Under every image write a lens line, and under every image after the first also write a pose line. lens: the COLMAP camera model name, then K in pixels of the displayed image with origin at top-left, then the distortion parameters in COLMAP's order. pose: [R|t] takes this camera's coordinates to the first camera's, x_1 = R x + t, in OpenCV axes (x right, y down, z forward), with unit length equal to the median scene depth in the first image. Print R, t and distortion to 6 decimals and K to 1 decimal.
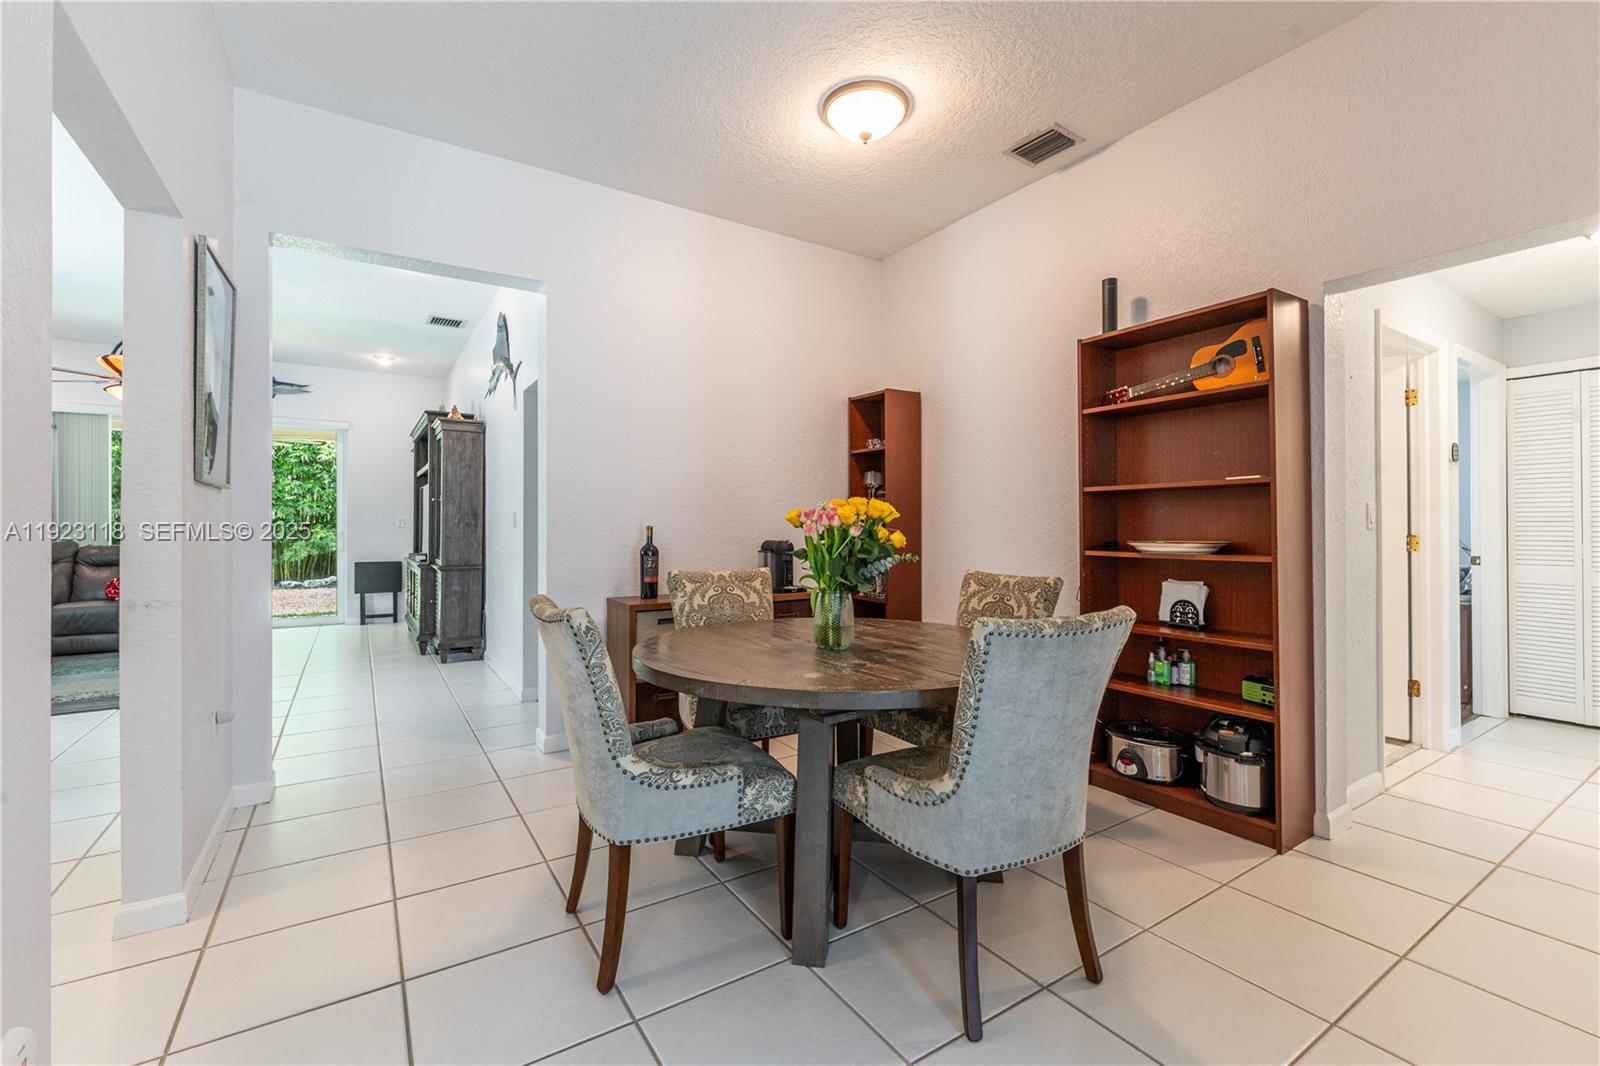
lens RADIAL K [[679.8, 0, 798.1], [0, 679.8, 521.8], [0, 0, 1]] dist [0.001691, 0.000008]
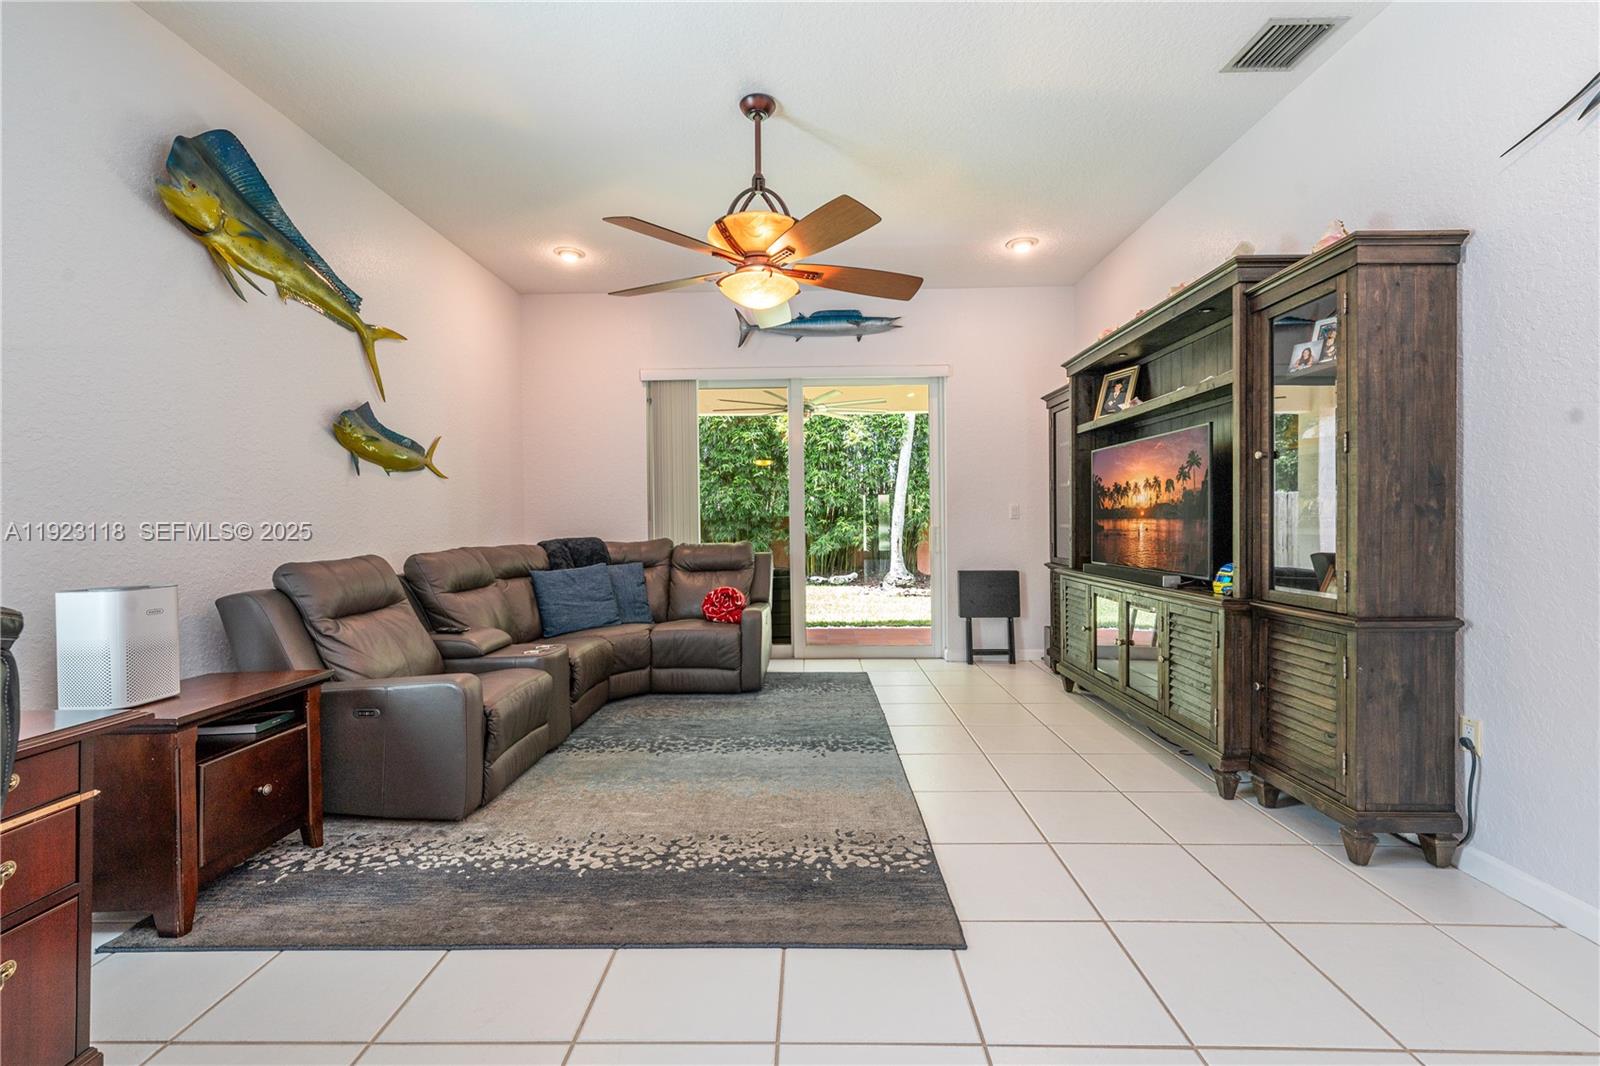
lens RADIAL K [[674.9, 0, 802.7], [0, 674.9, 522.4], [0, 0, 1]] dist [0.004798, -0.000104]
pose [[0.829187, -0.002649, -0.558964, -0.402343], [0.010079, 0.999897, 0.010212, 0.002506], [0.558880, -0.014101, 0.829129, 0.353728]]
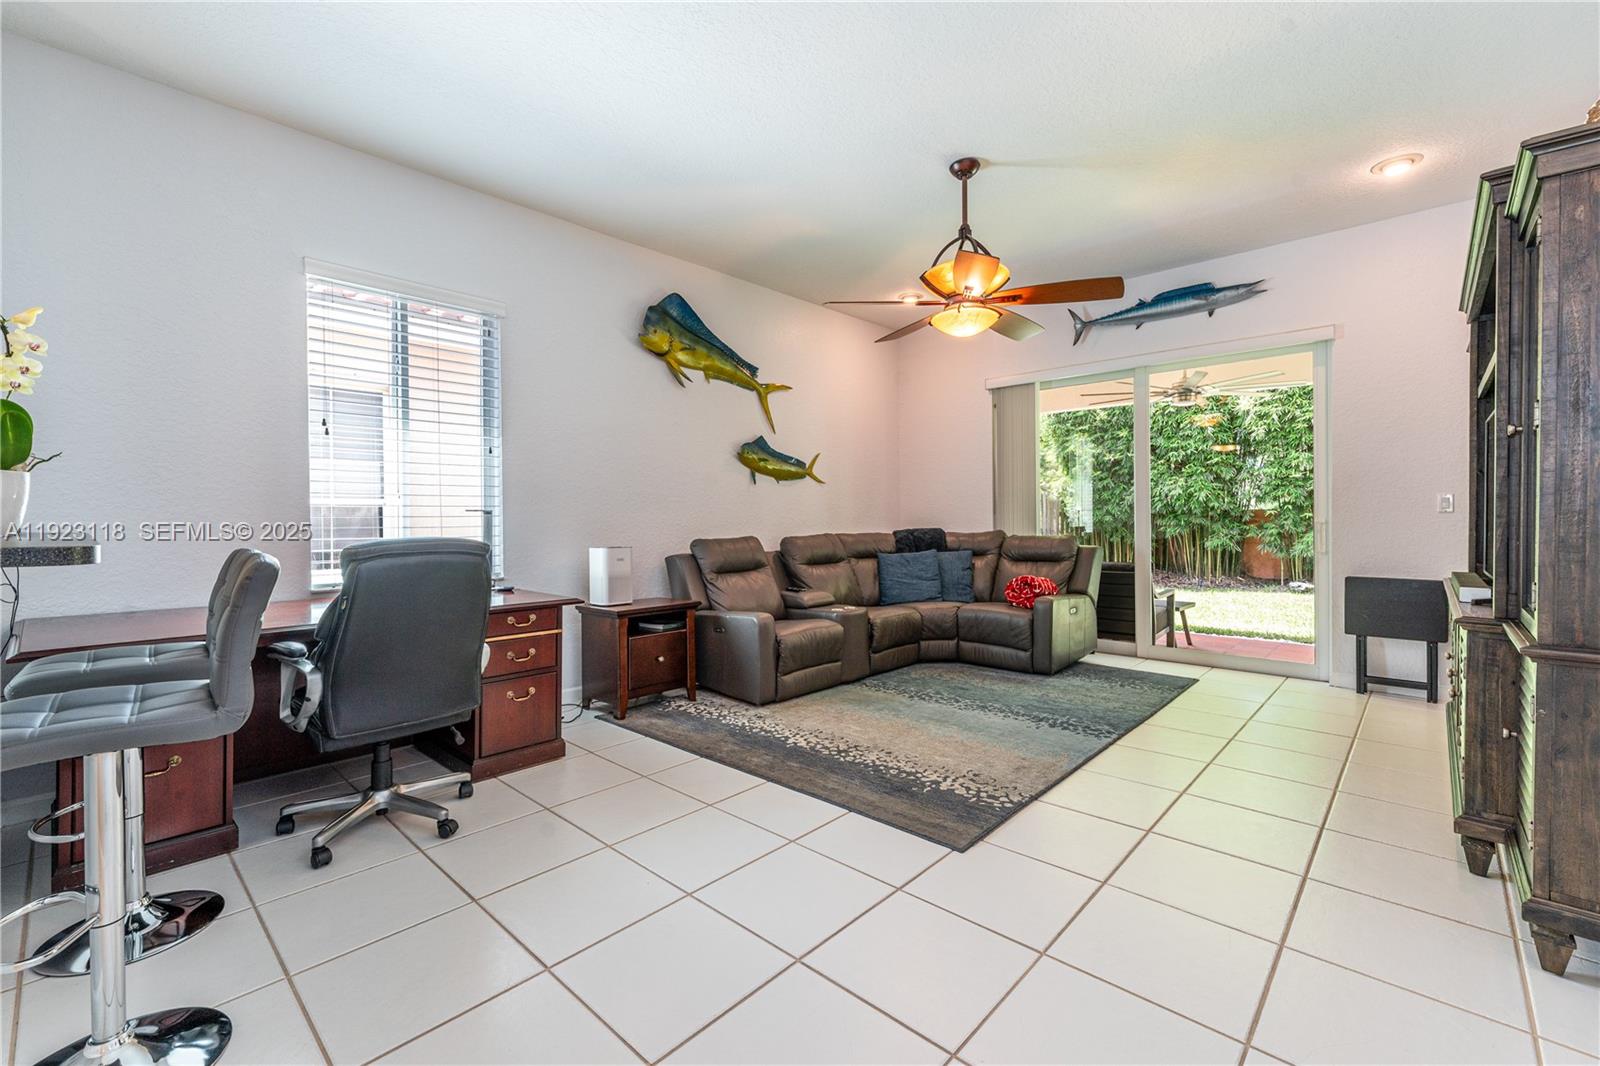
lens RADIAL K [[679.8, 0, 798.1], [0, 679.8, 521.8], [0, 0, 1]] dist [0.001691, 0.000008]
pose [[0.241830, 0.008495, -0.970281, -0.222638], [0.011319, 0.999869, 0.011575, 0.003401], [0.970253, -0.013782, 0.241702, 0.433866]]
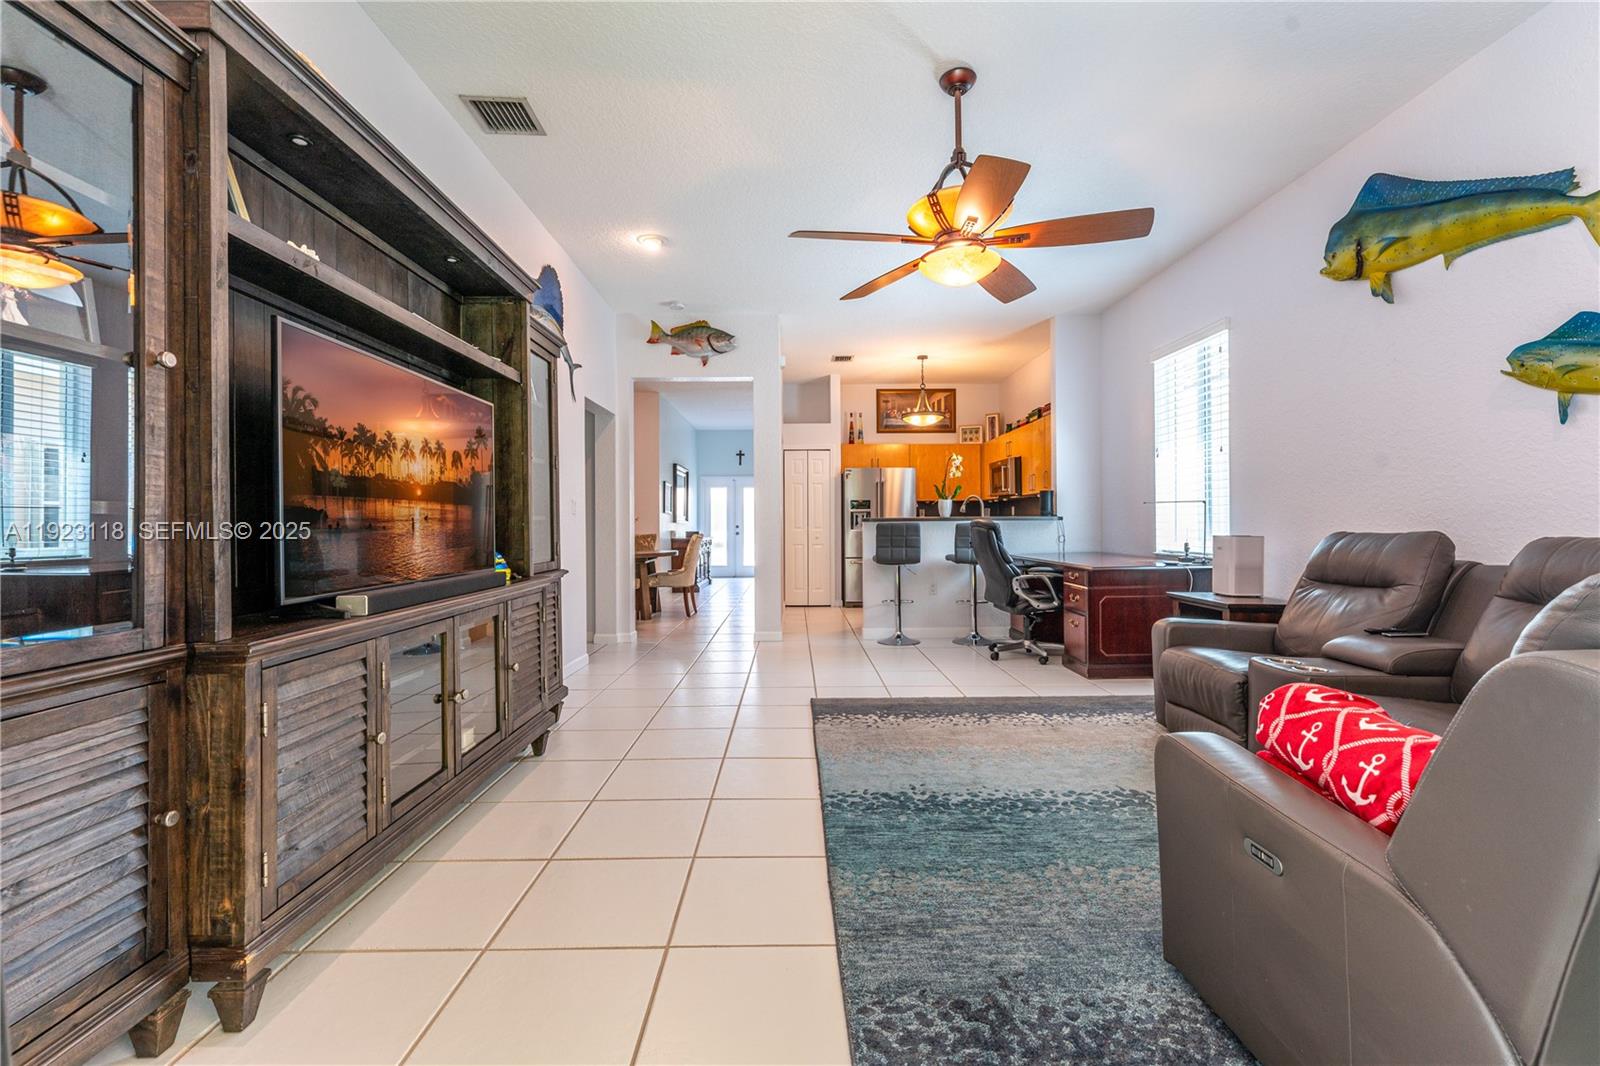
lens RADIAL K [[690.4, 0, 800.0], [0, 690.4, 533.0], [0, 0, 1]] dist [0.000308, -0.000004]
pose [[-0.843834, 0.002131, 0.536599, -0.753415], [0.006428, 0.999961, 0.006138, 0.019442], [-0.536565, 0.008629, -0.843815, 1.007832]]
